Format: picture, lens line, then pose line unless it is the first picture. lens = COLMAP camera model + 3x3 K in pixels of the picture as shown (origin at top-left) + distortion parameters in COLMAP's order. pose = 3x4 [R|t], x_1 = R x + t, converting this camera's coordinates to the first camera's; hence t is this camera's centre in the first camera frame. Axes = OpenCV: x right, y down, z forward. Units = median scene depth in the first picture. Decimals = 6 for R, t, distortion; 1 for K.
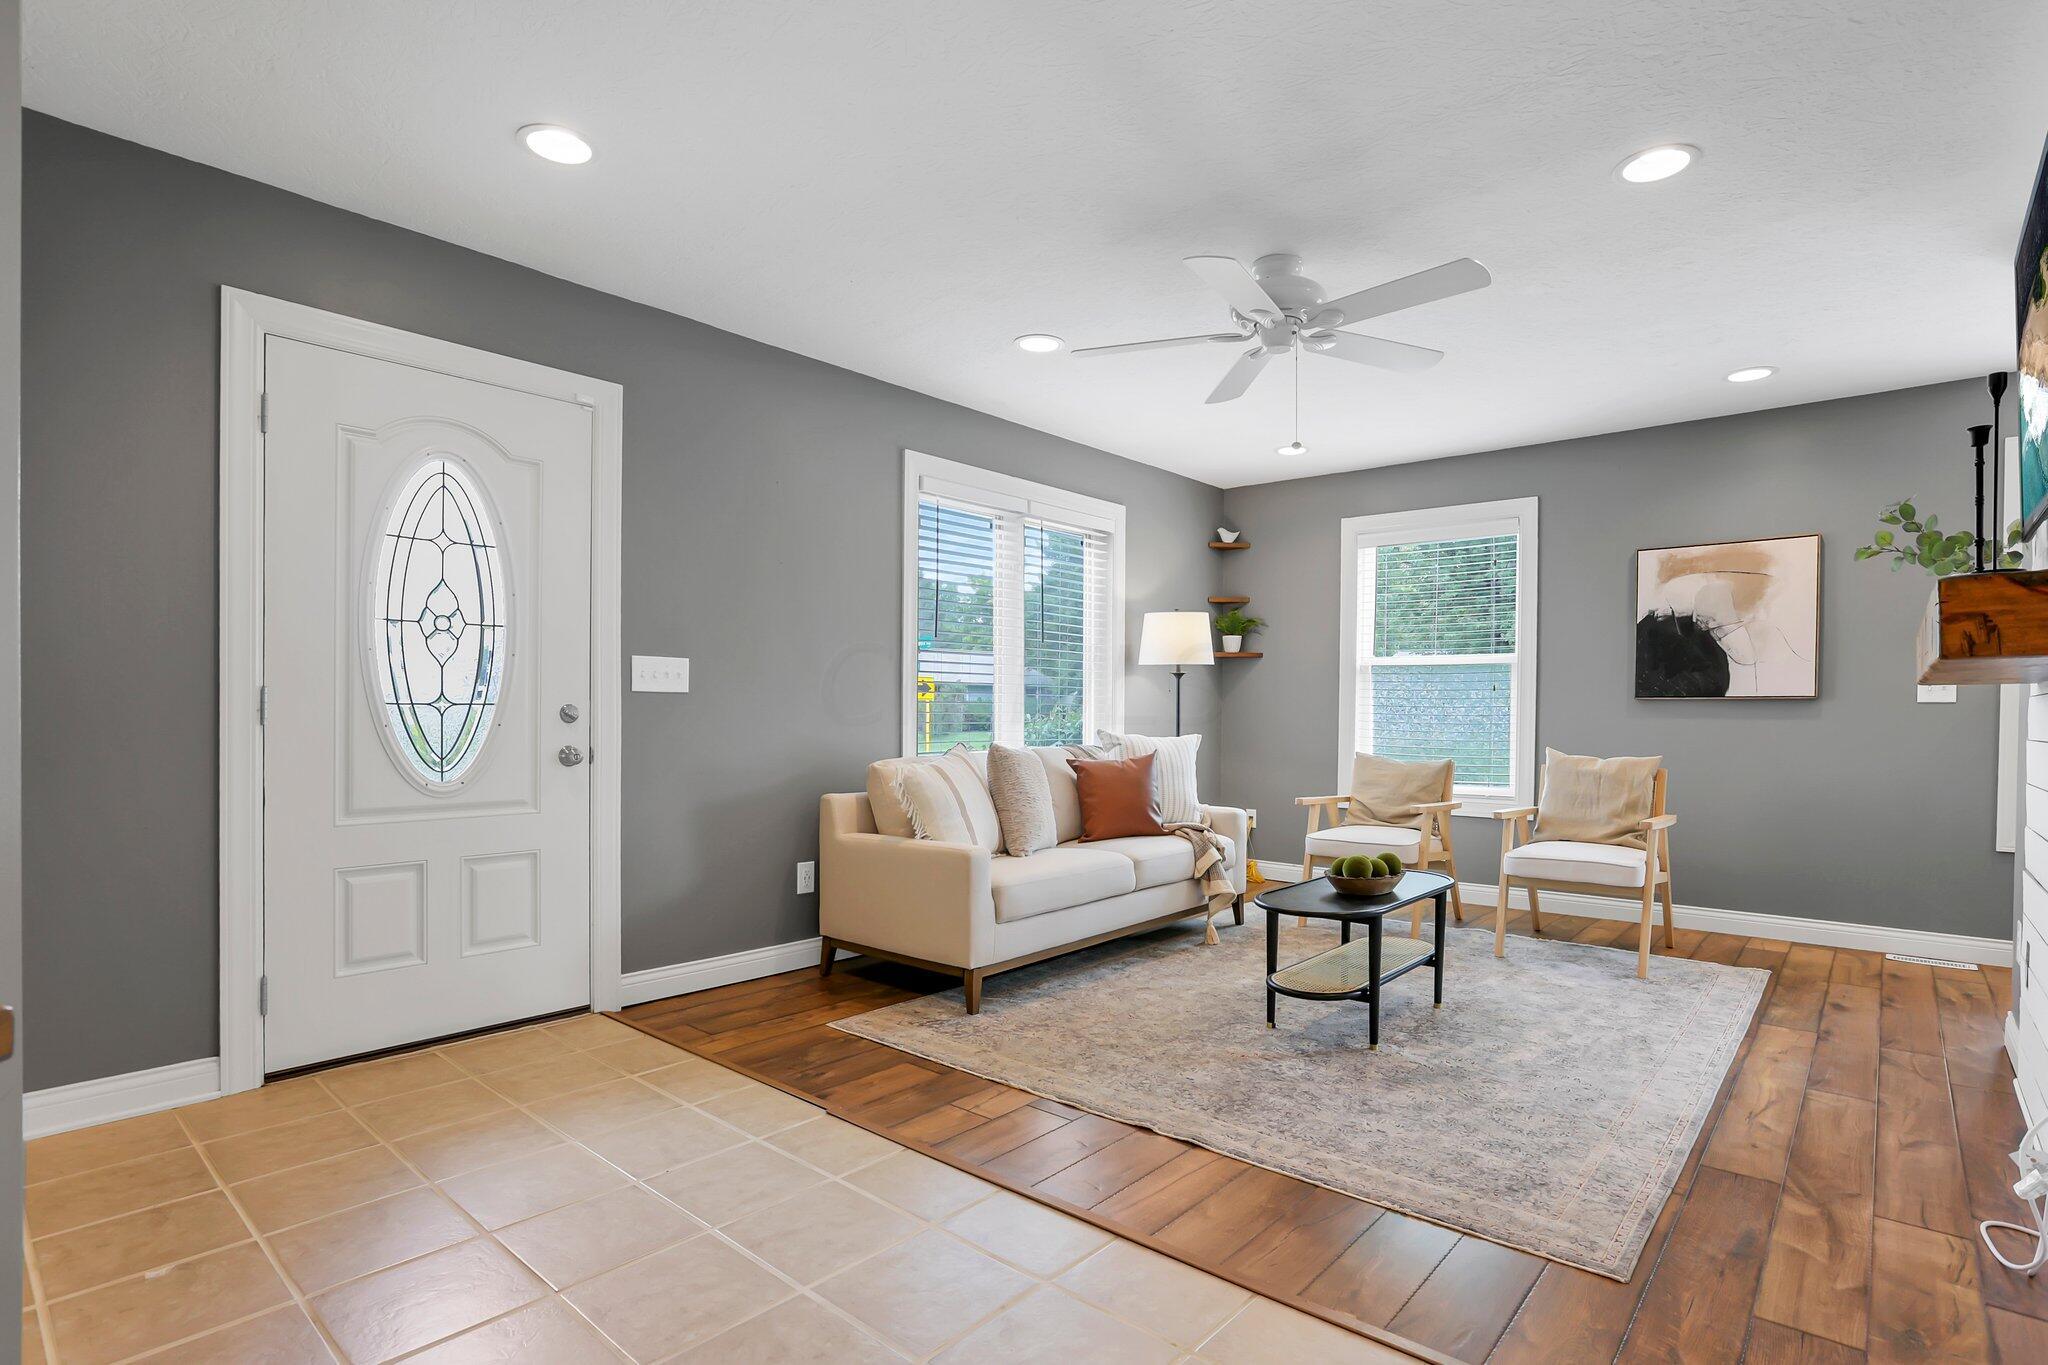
lens RADIAL K [[989.3, 0, 1025.8], [0, 989.3, 707.8], [0, 0, 1]] dist [-0.052620, 0.000582]
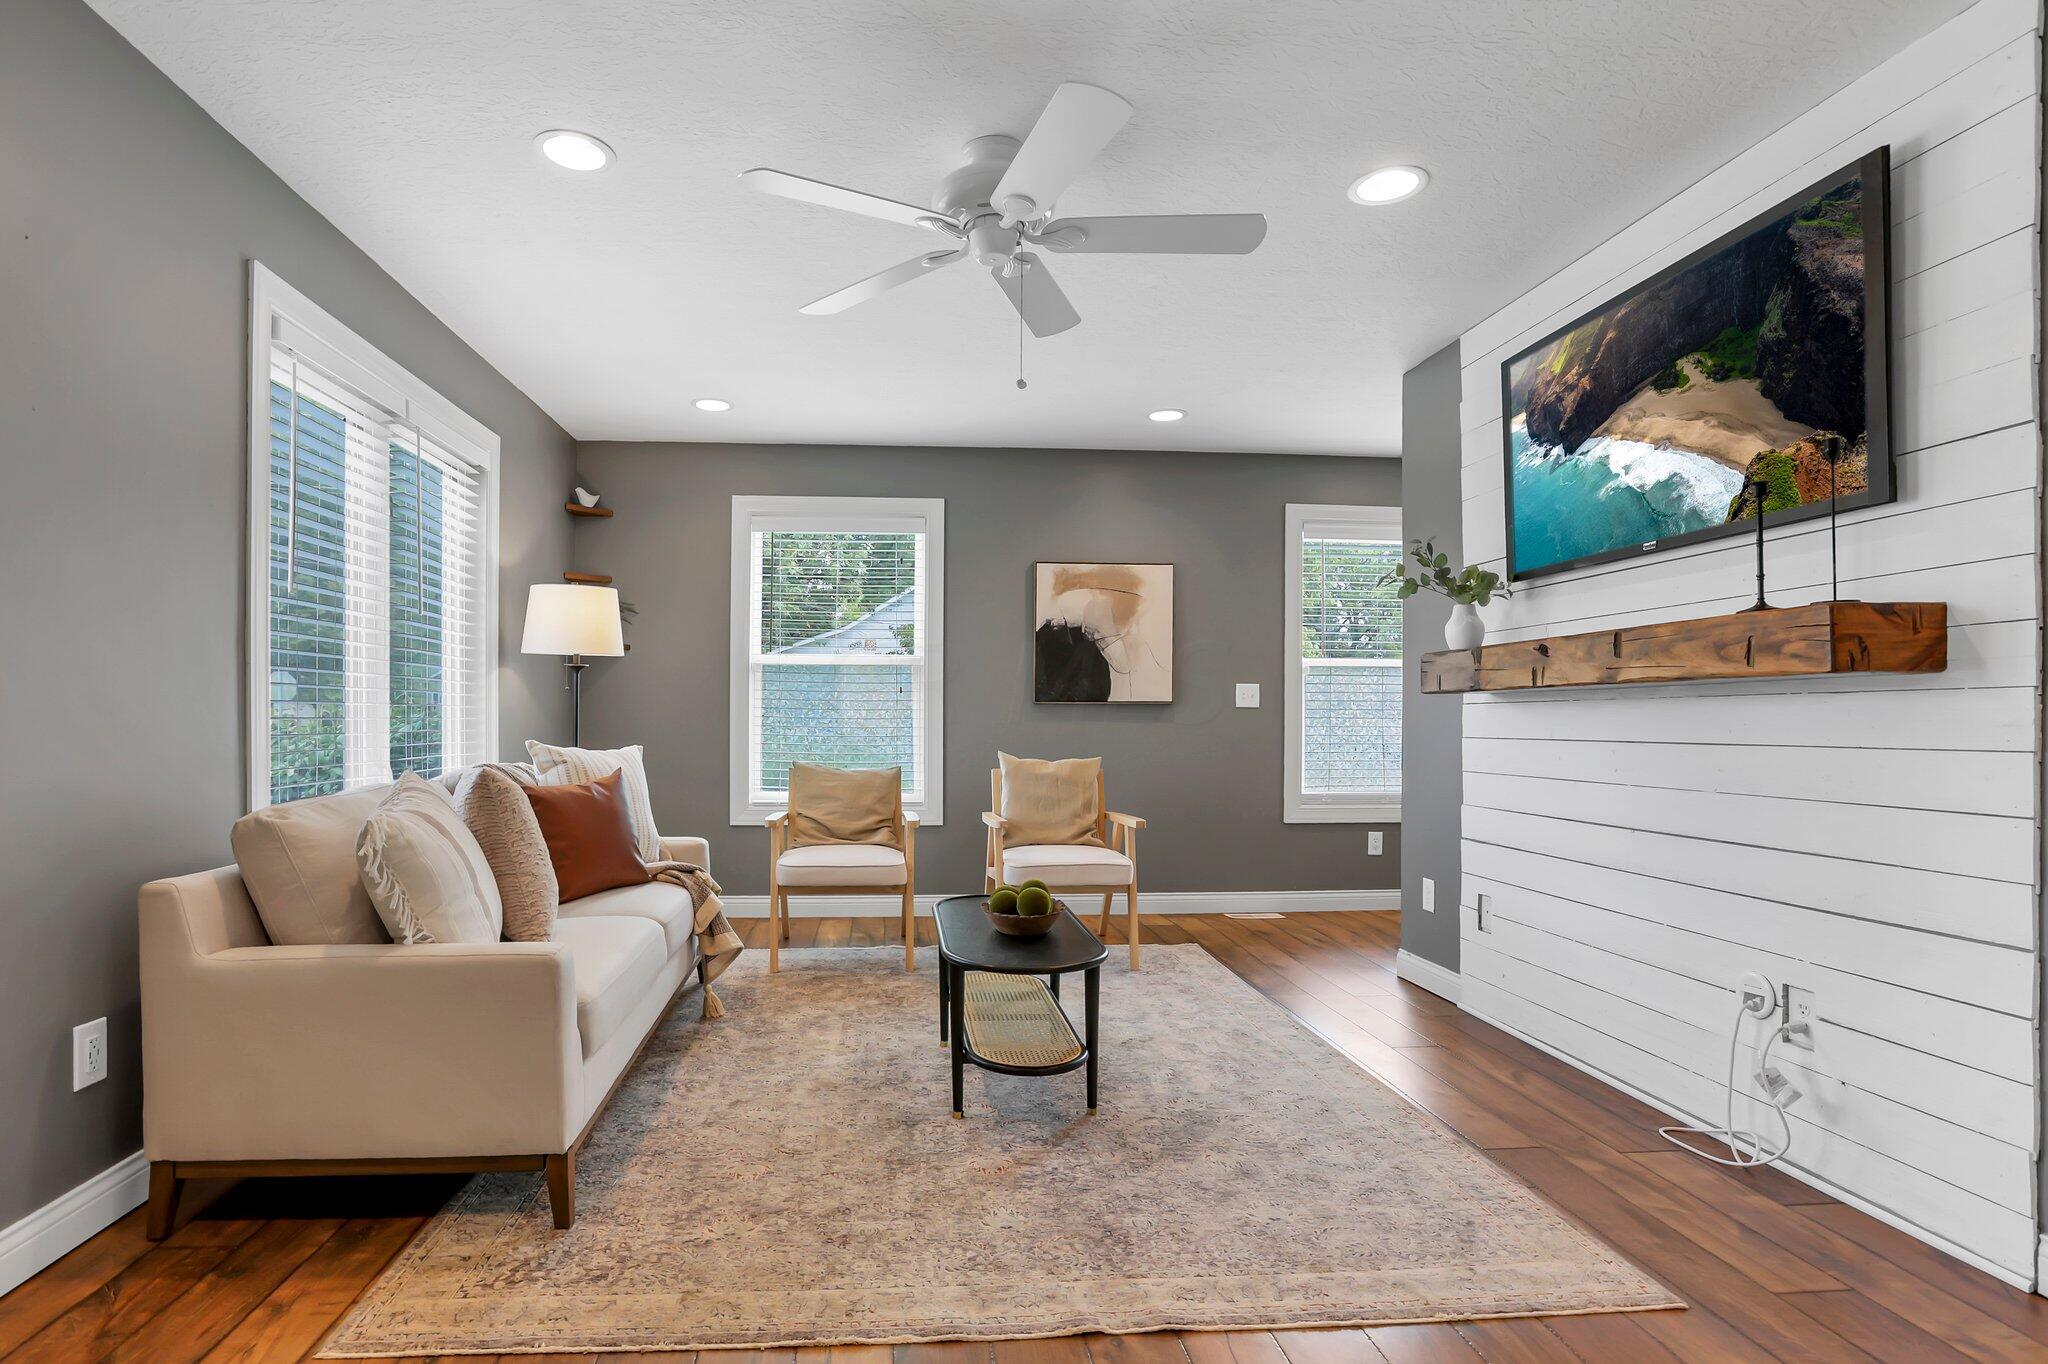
lens RADIAL K [[1021.5, 0, 1027.5], [0, 1021.5, 708.9], [0, 0, 1]] dist [-0.070371, 0.028167]
pose [[0.713834, 0.001917, 0.700312, -0.194610], [-0.001387, 0.999998, -0.001323, -0.001195], [-0.700313, -0.000027, 0.713836, 0.264987]]
